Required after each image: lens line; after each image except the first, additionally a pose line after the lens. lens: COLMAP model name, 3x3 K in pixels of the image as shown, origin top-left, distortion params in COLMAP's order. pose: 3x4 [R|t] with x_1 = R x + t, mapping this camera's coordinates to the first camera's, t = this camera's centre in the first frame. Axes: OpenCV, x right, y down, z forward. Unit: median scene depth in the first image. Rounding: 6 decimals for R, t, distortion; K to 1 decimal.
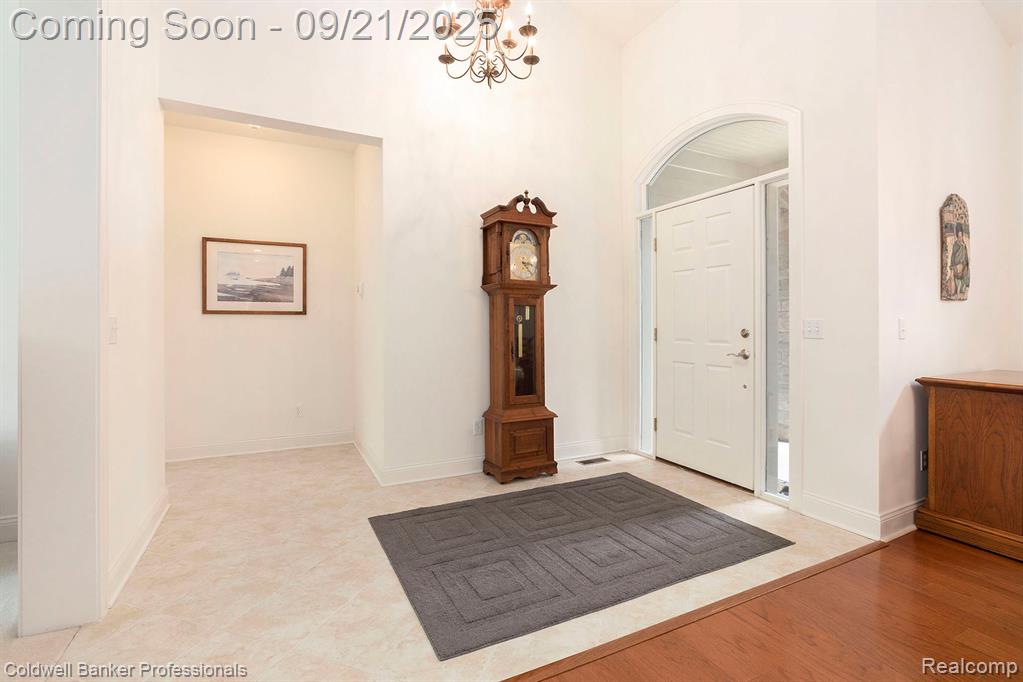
lens RADIAL K [[482.4, 0, 514.4], [0, 482.4, 328.1], [0, 0, 1]] dist [-0.025654, 0.010026]
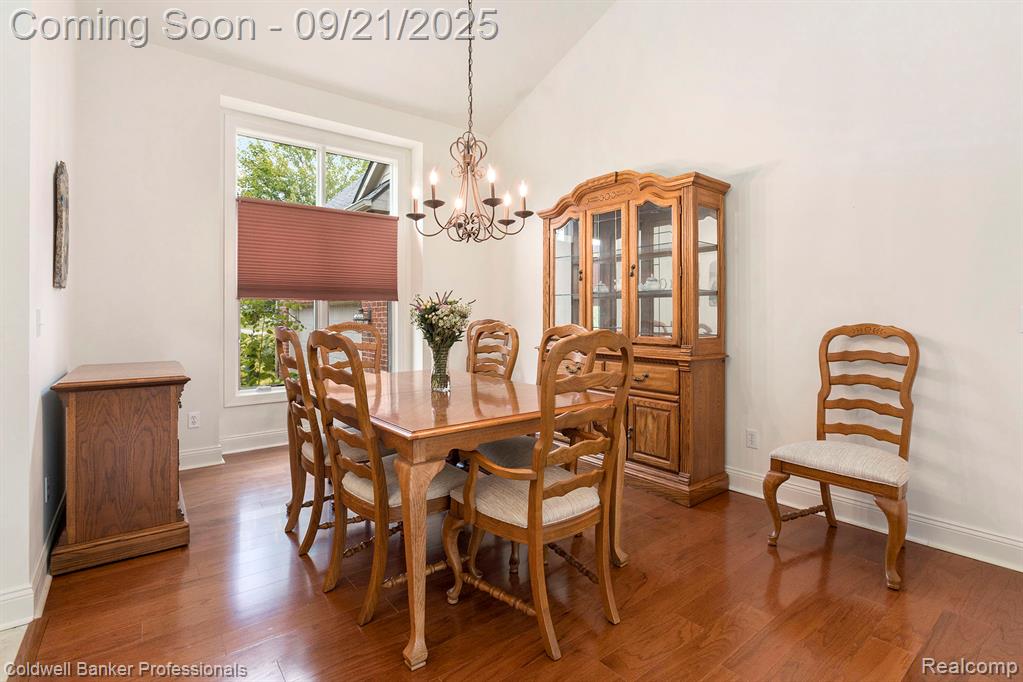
lens RADIAL K [[478.9, 0, 506.2], [0, 478.9, 324.2], [0, 0, 1]] dist [-0.023279, 0.010243]
pose [[-0.202835, -0.018781, 0.979033, -0.048194], [0.009747, 0.999728, 0.021197, -0.003953], [-0.979164, 0.013842, -0.202596, 0.344369]]
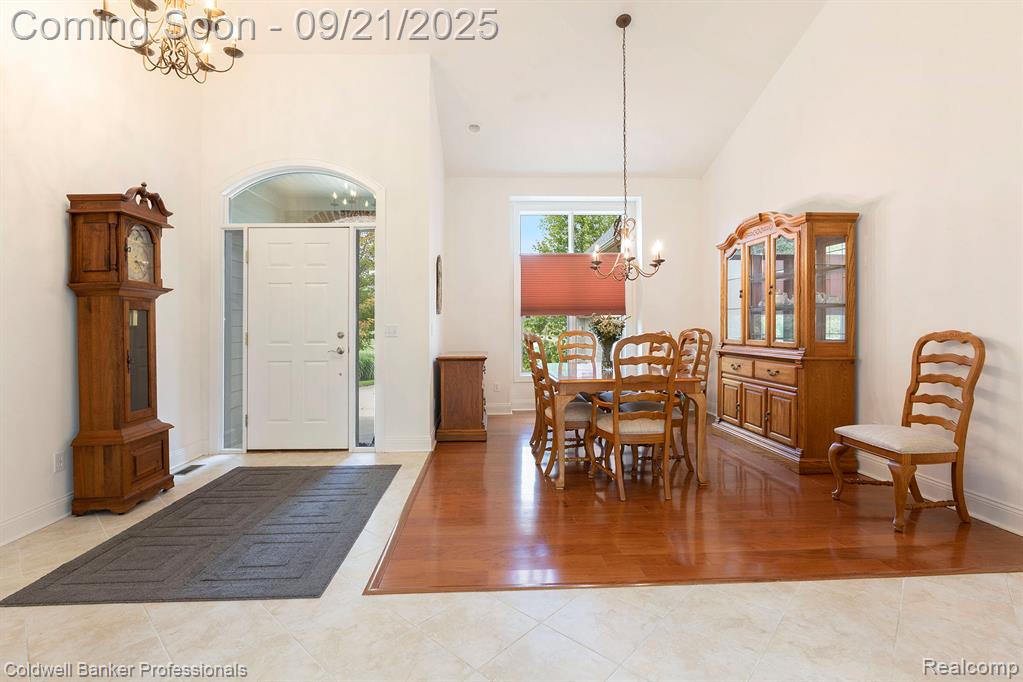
lens RADIAL K [[478.9, 0, 506.2], [0, 478.9, 324.2], [0, 0, 1]] dist [-0.023279, 0.010243]
pose [[0.409165, 0.001123, 0.912460, -0.561188], [0.016157, 0.999834, -0.008476, -0.000676], [-0.912317, 0.018211, 0.409079, 0.015447]]
